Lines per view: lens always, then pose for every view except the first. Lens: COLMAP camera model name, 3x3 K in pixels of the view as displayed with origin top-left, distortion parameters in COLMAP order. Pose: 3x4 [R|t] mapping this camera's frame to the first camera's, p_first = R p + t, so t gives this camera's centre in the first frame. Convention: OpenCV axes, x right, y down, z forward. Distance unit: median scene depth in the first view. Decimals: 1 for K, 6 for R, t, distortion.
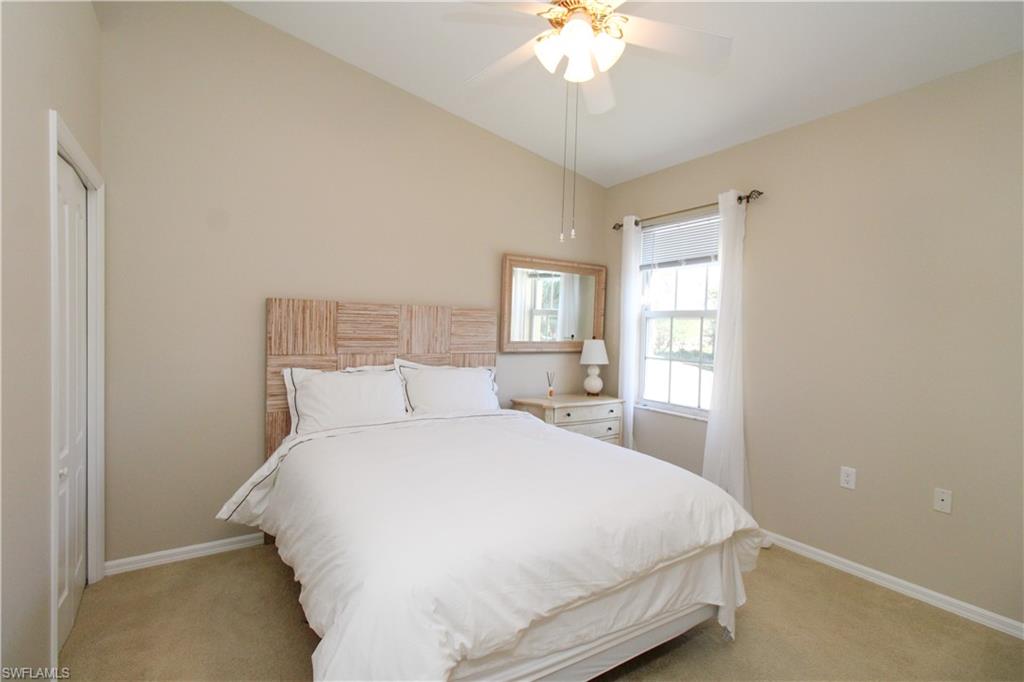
lens RADIAL K [[476.0, 0, 509.3], [0, 476.0, 339.2], [0, 0, 1]] dist [-0.000501, -0.001493]
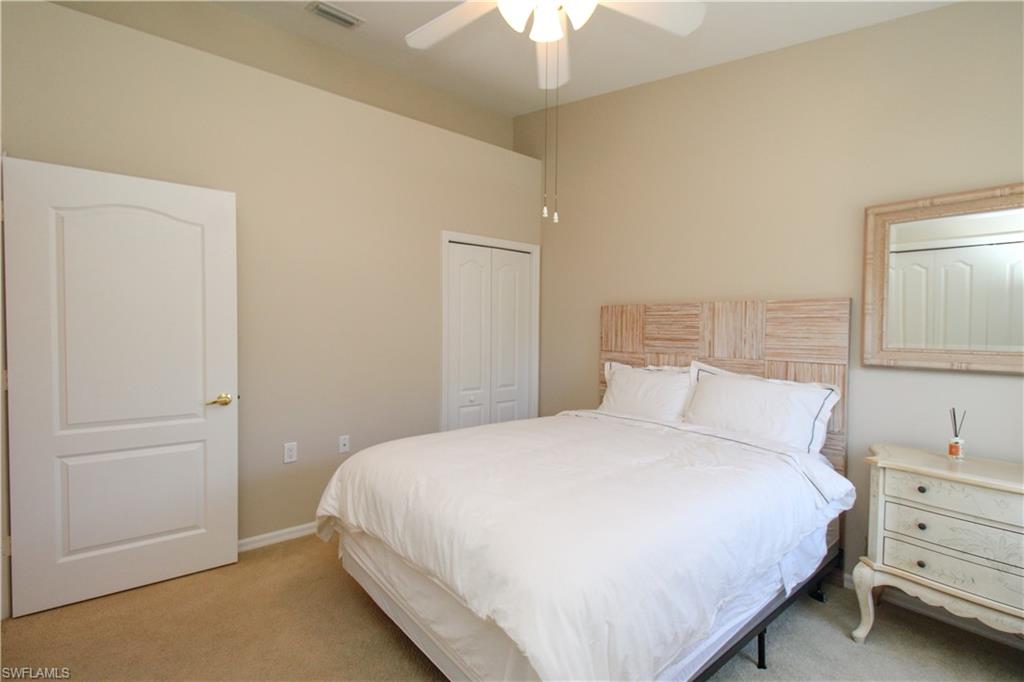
lens RADIAL K [[476.0, 0, 509.8], [0, 476.0, 341.7], [0, 0, 1]] dist [-0.000501, -0.001493]
pose [[0.117540, 0.016869, -0.992925, 0.649190], [-0.017018, 0.999743, 0.014970, -0.004768], [0.992922, 0.015138, 0.117797, 0.537216]]
